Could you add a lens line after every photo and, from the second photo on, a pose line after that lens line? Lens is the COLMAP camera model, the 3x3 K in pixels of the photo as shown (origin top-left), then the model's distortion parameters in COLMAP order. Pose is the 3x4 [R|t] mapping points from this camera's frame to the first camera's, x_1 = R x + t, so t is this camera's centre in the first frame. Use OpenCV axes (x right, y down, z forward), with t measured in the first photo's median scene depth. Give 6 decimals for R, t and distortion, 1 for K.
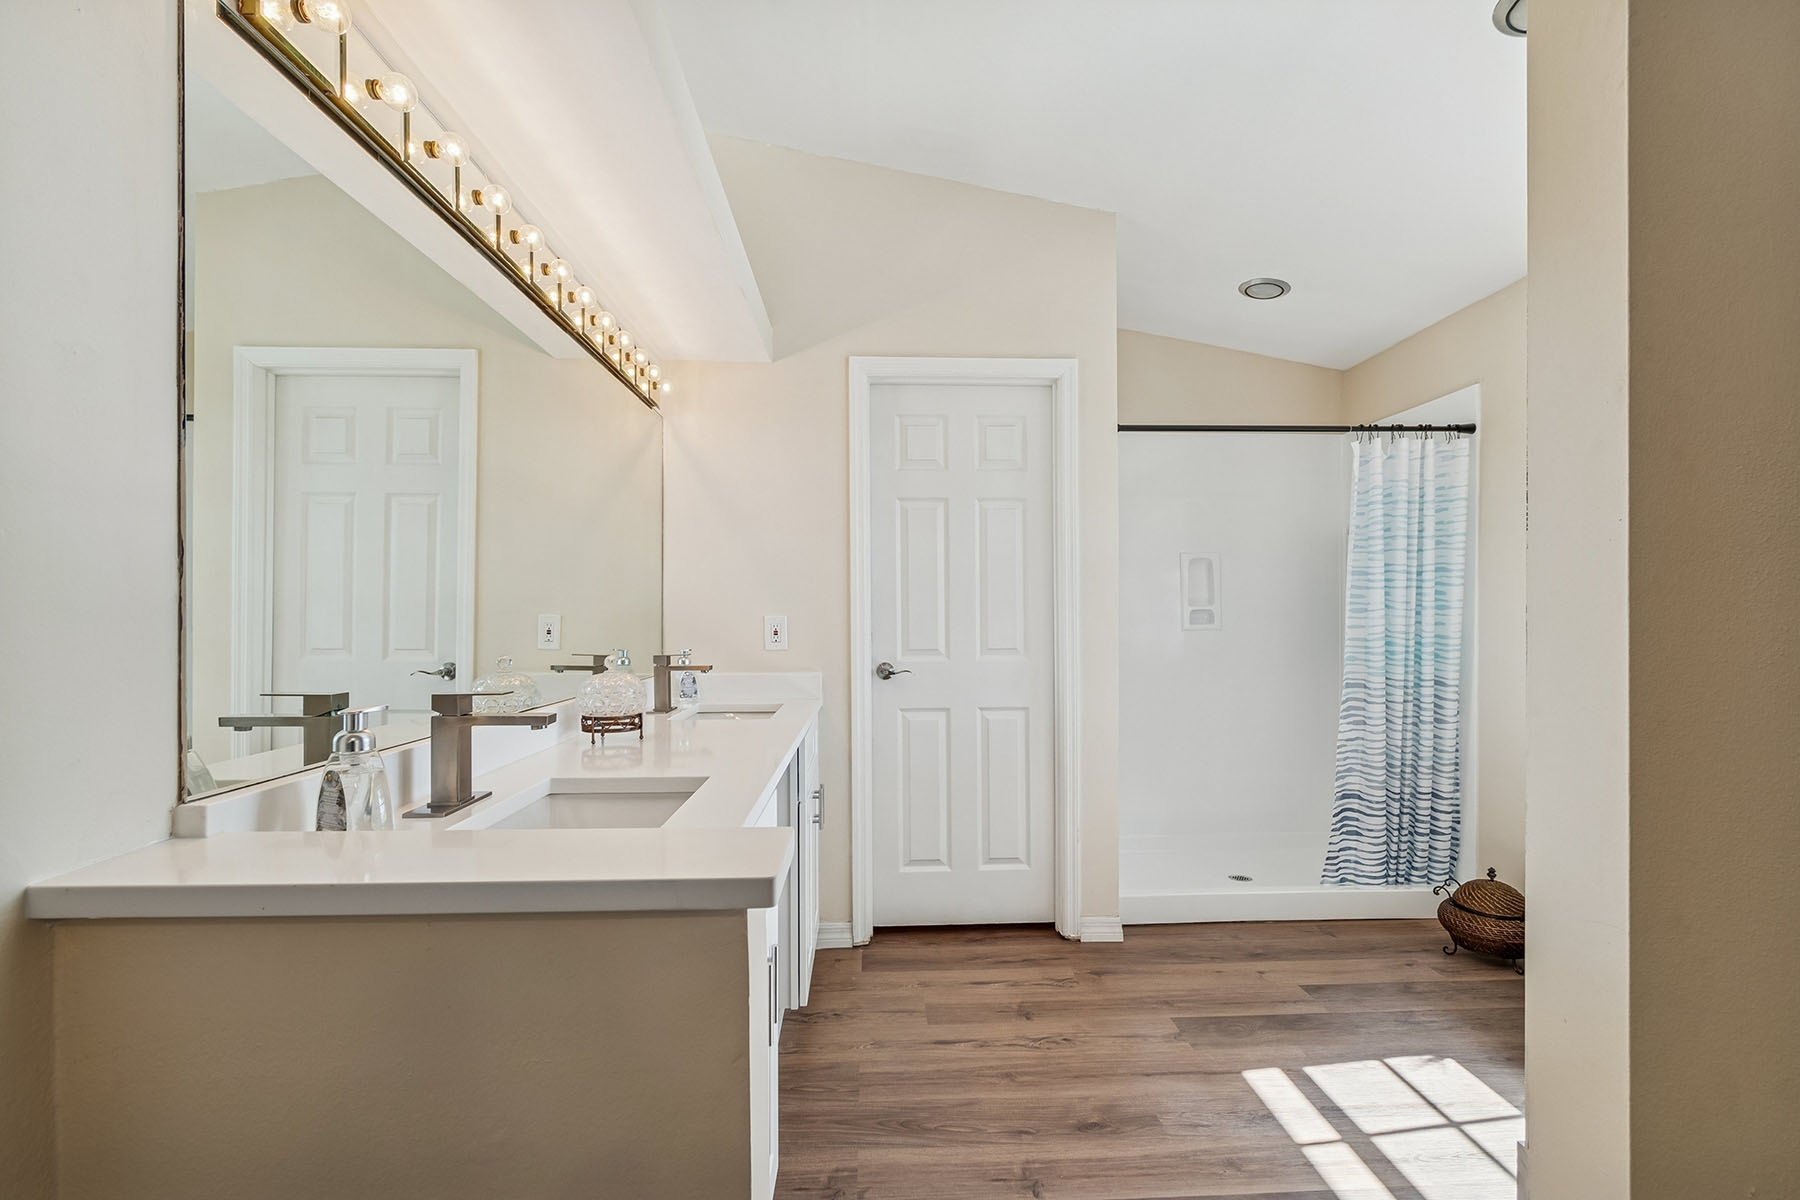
lens RADIAL K [[826.4, 0, 893.3], [0, 826.4, 642.9], [0, 0, 1]] dist [-0.000019, -0.000475]
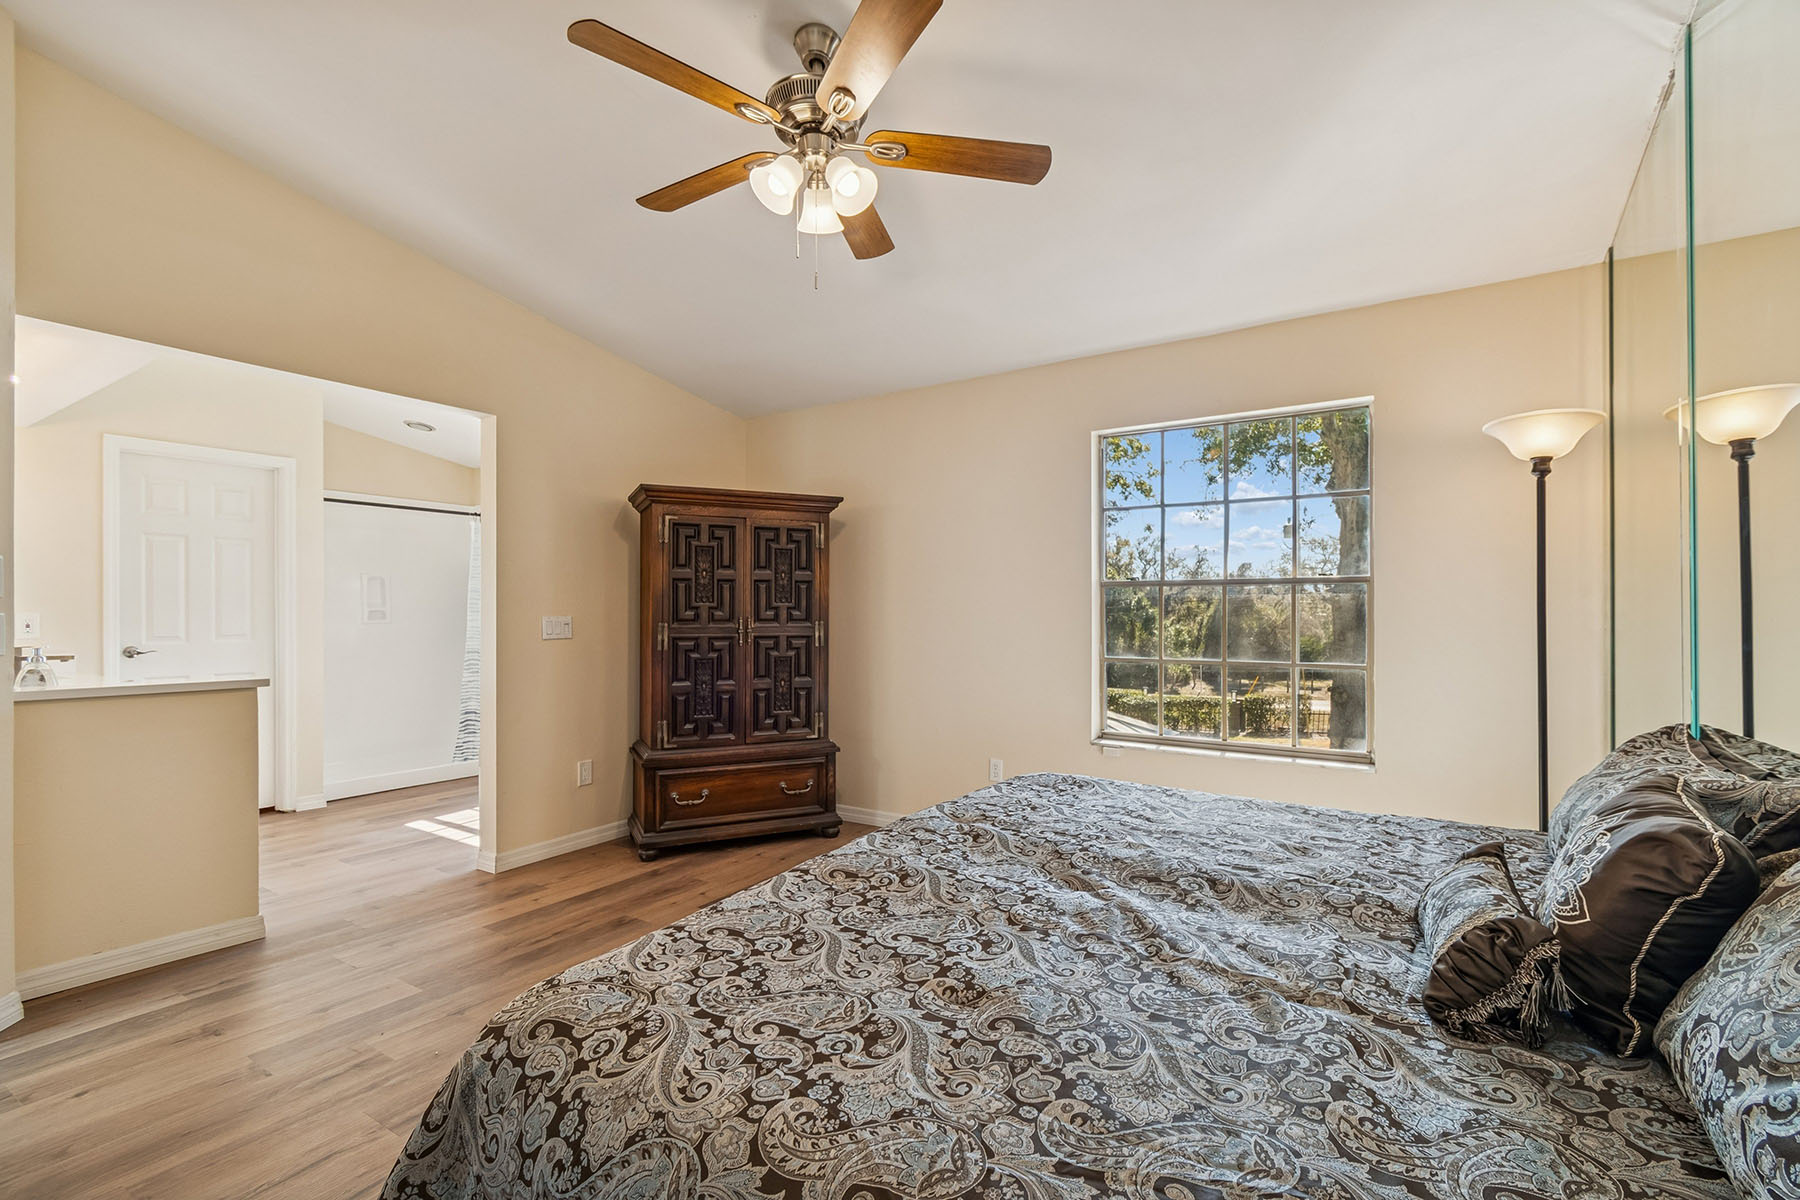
lens RADIAL K [[807.6, 0, 912.5], [0, 807.6, 604.0], [0, 0, 1]] dist [0.003817, 0.000215]
pose [[0.579952, 0.011460, 0.814570, -0.365317], [0.026444, 0.999109, -0.032884, 0.032312], [-0.814221, 0.040611, 0.579133, -0.907978]]
